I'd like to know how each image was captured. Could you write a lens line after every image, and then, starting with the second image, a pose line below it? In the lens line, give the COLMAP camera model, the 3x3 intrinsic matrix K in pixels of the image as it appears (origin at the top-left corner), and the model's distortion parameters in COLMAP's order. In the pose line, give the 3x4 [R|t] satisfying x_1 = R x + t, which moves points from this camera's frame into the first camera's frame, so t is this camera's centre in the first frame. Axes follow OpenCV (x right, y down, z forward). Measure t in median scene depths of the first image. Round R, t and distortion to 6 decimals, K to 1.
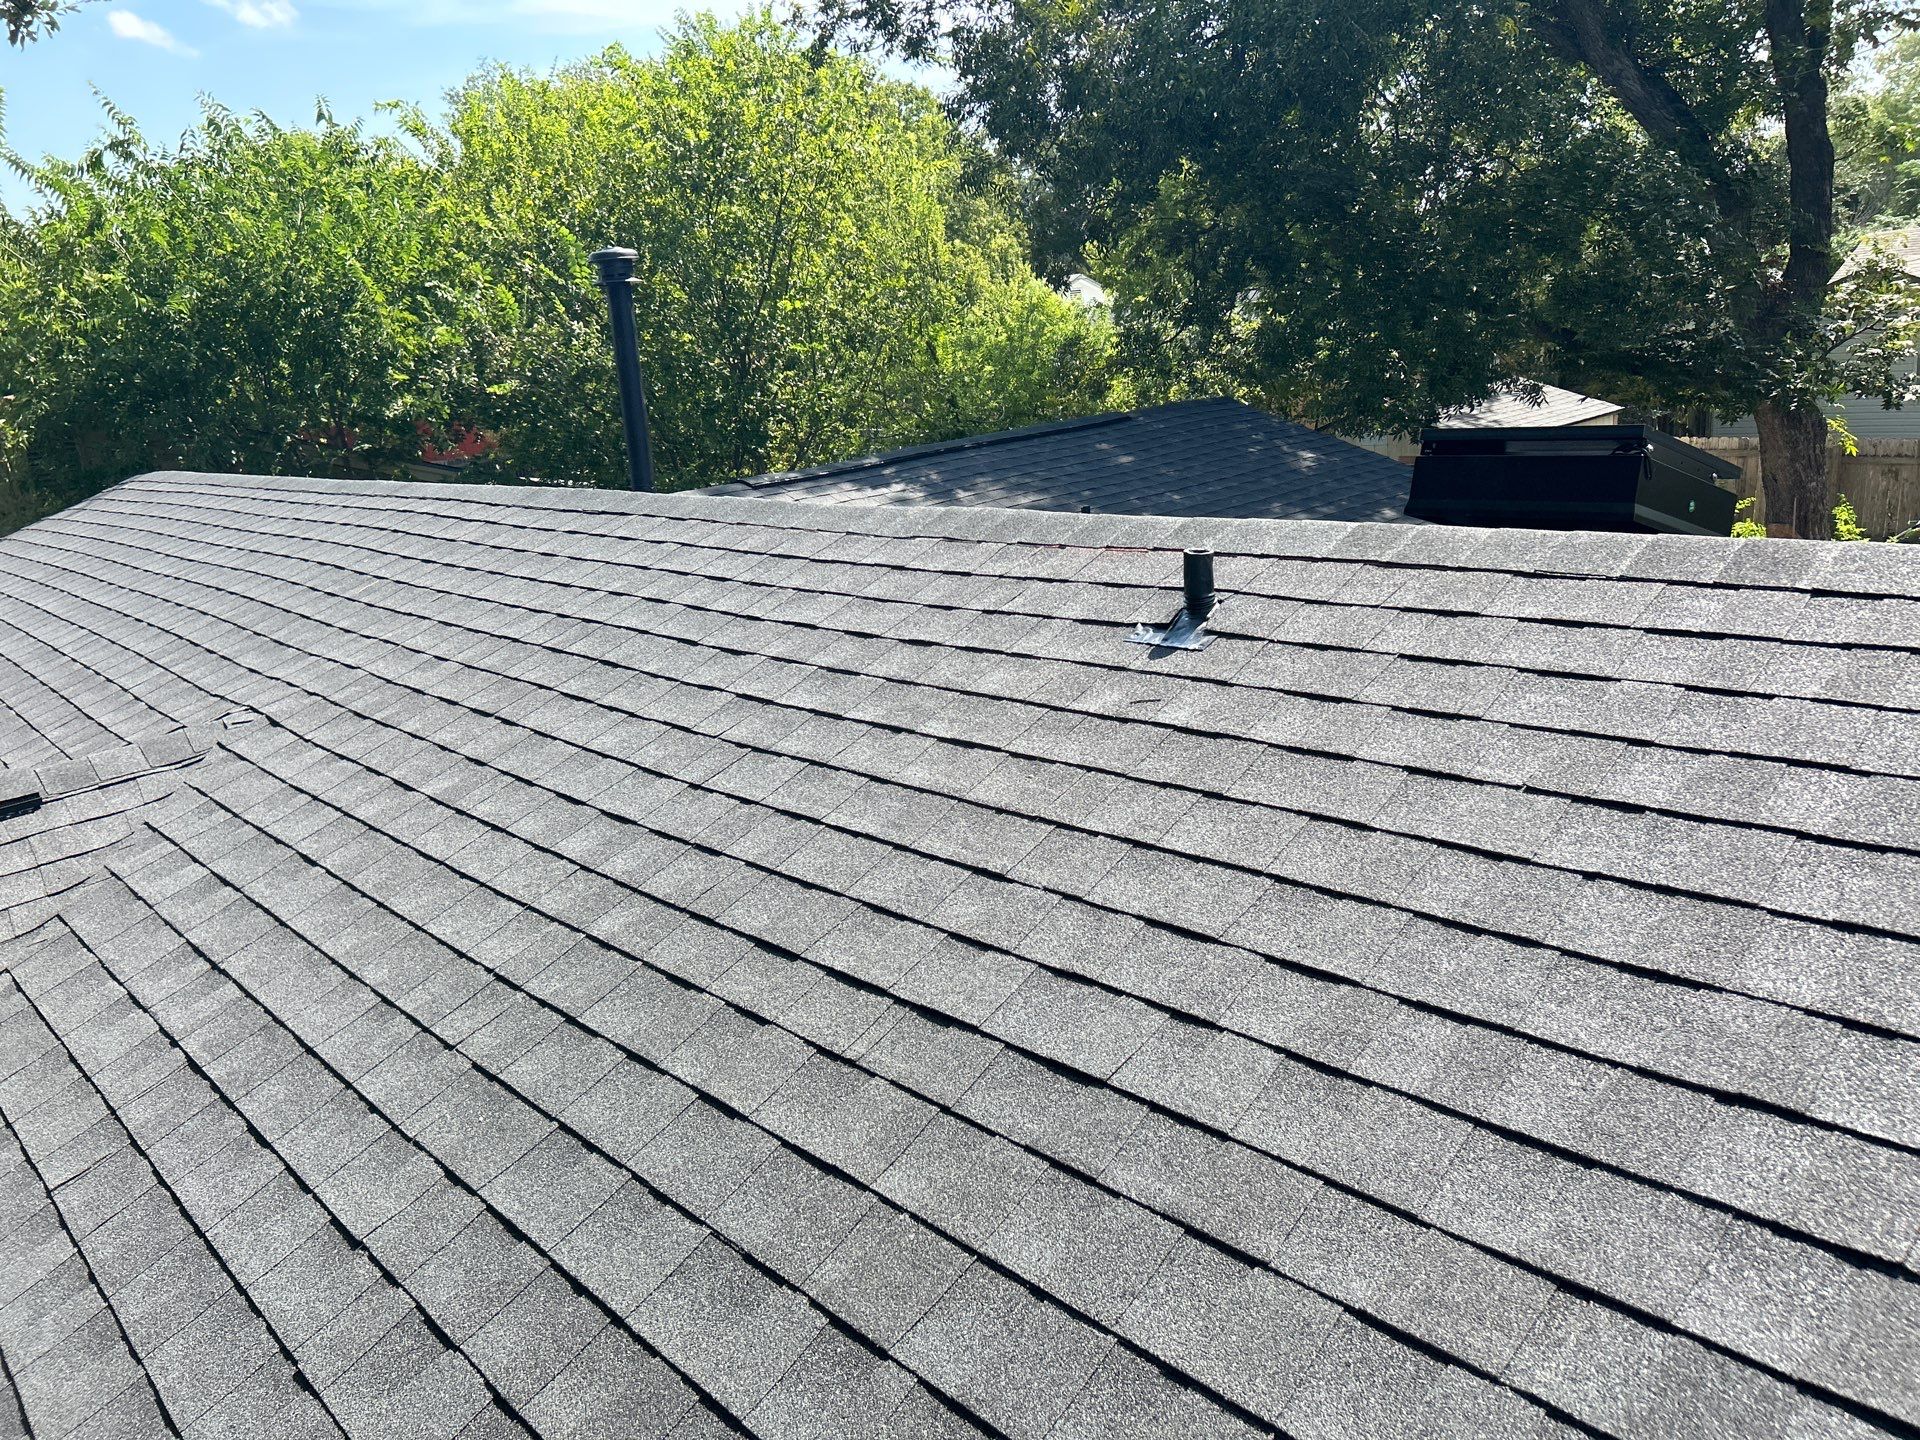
lens RADIAL K [[1446.7, 0, 969.1], [0, 1446.7, 707.4], [0, 0, 1]] dist [0.058870, -0.066226]
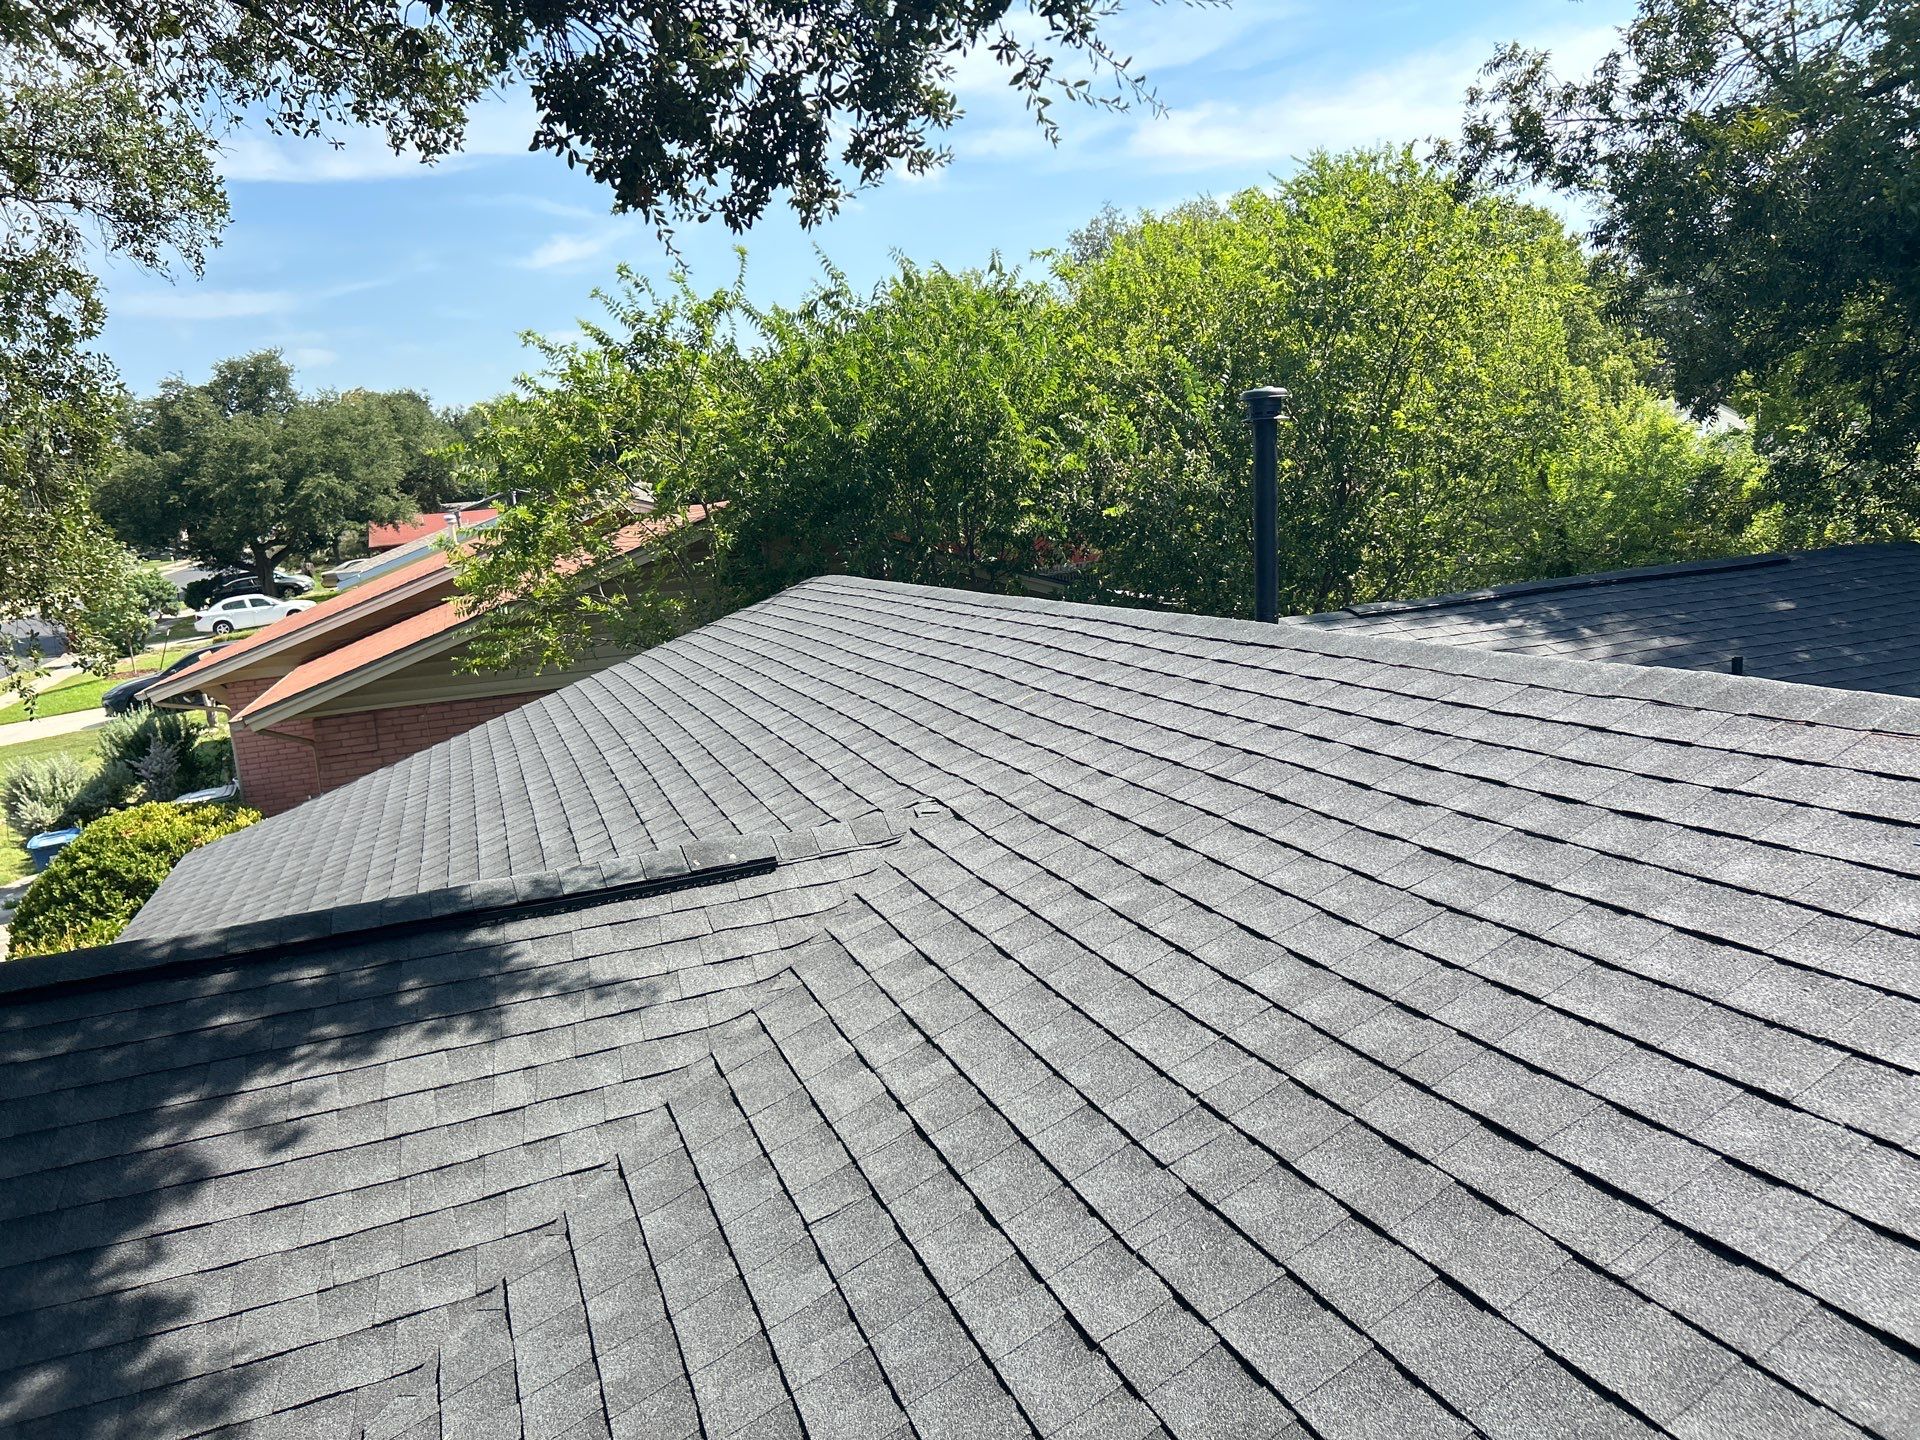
lens RADIAL K [[1438.3, 0, 980.3], [0, 1438.3, 717.7], [0, 0, 1]] dist [0.051524, -0.053098]
pose [[0.931355, 0.082564, -0.354629, -0.084277], [-0.106927, 0.993028, -0.049626, -0.013060], [0.348059, 0.084138, 0.933689, -0.026146]]
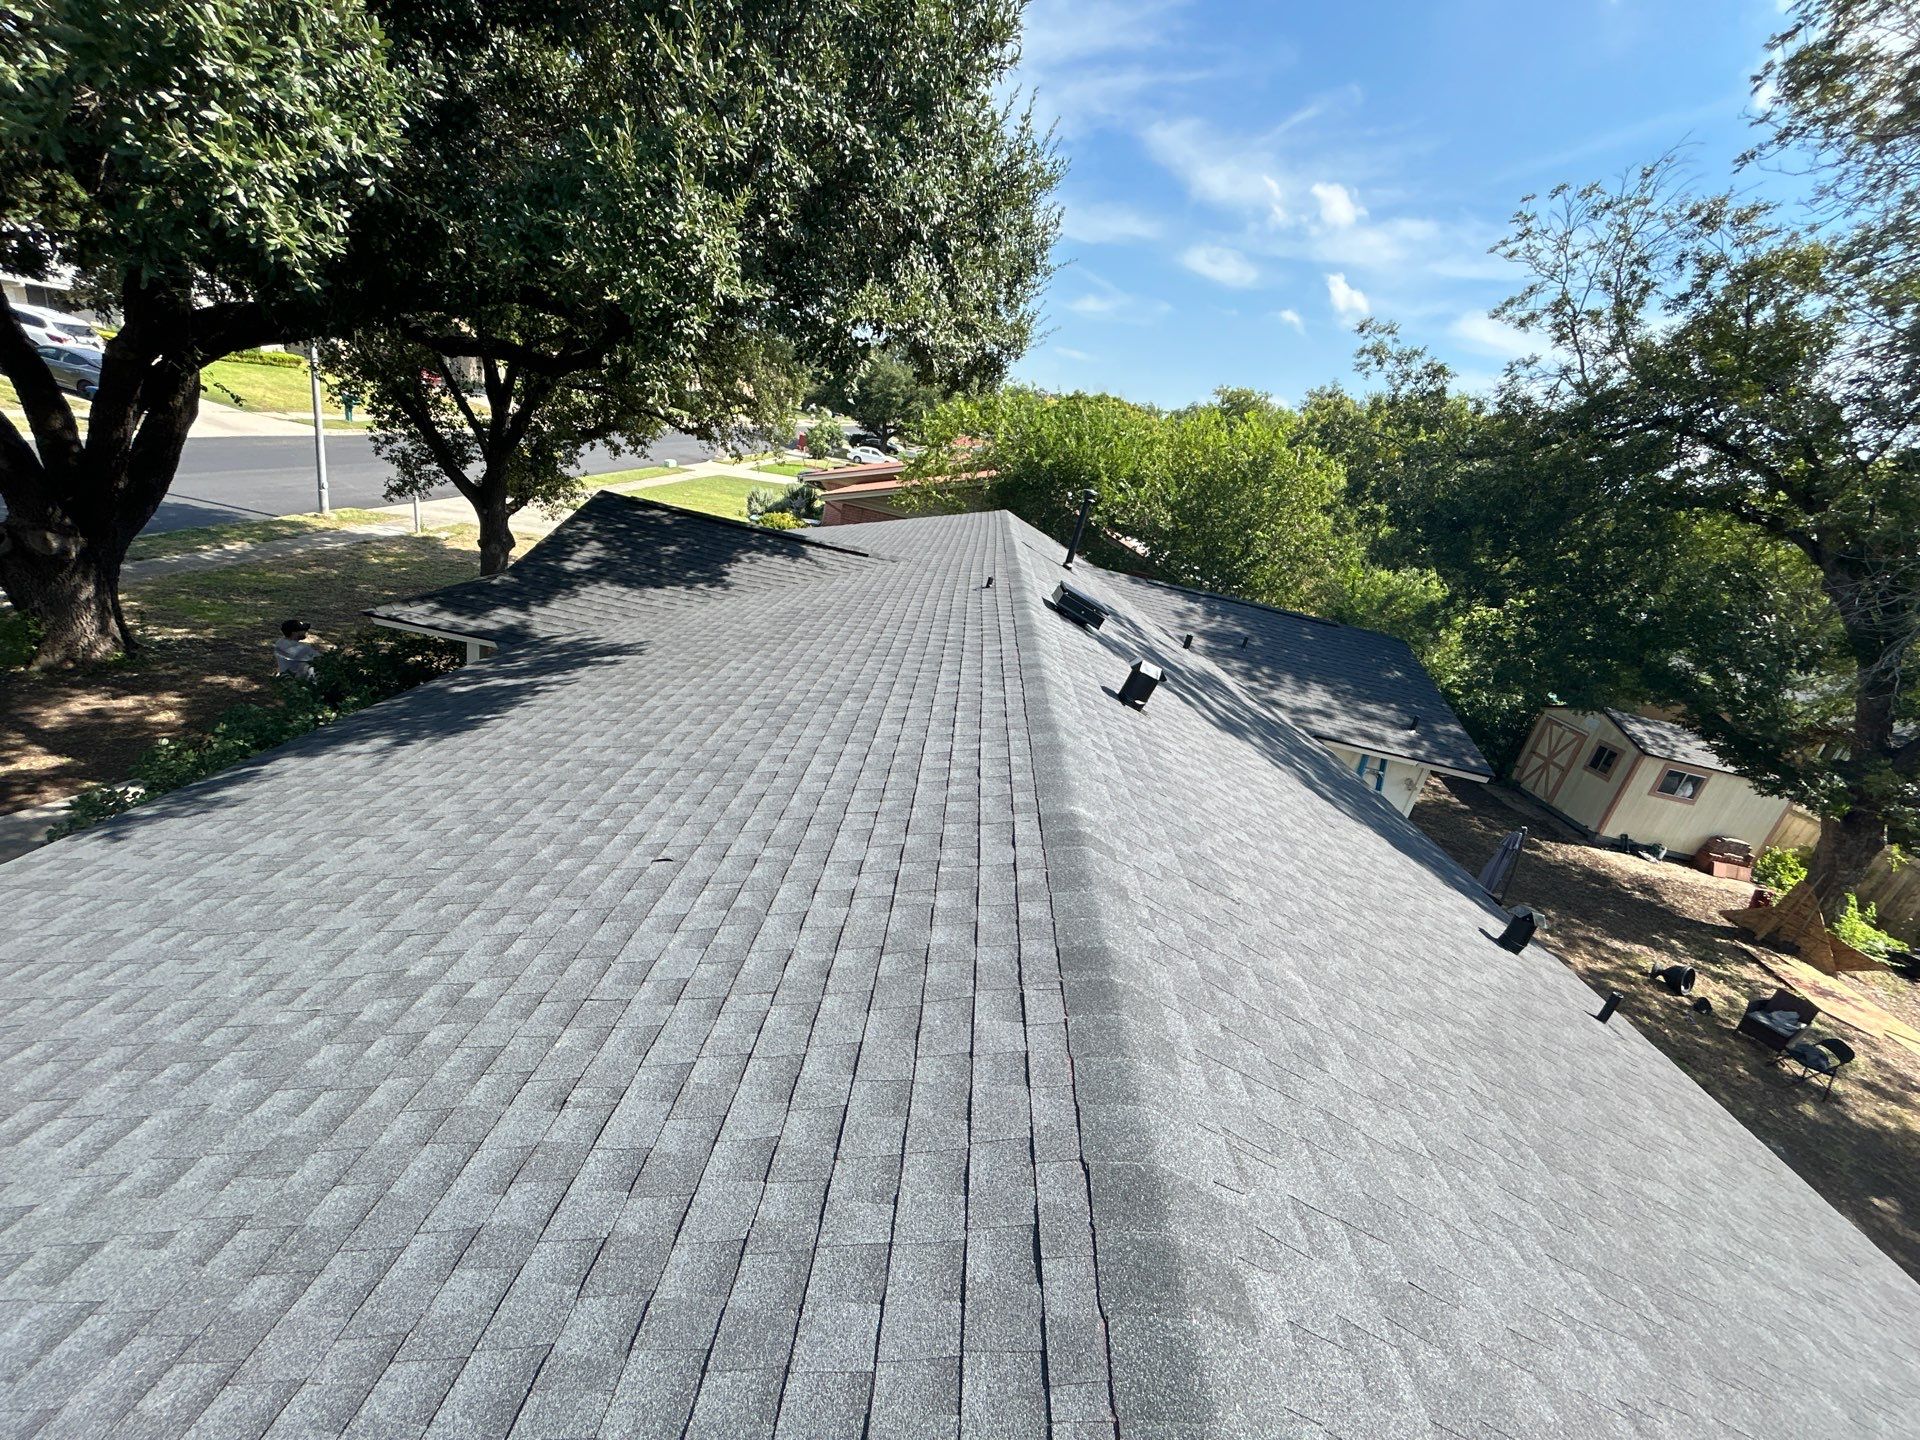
lens RADIAL K [[774.9, 0, 957.6], [0, 774.9, 718.7], [0, 0, 1]] dist [-0.001439, 0.001194]
pose [[0.678842, 0.476911, -0.558328, 1.402265], [-0.454420, 0.870127, 0.190737, -0.105547], [0.576781, 0.124235, 0.807397, -0.966665]]
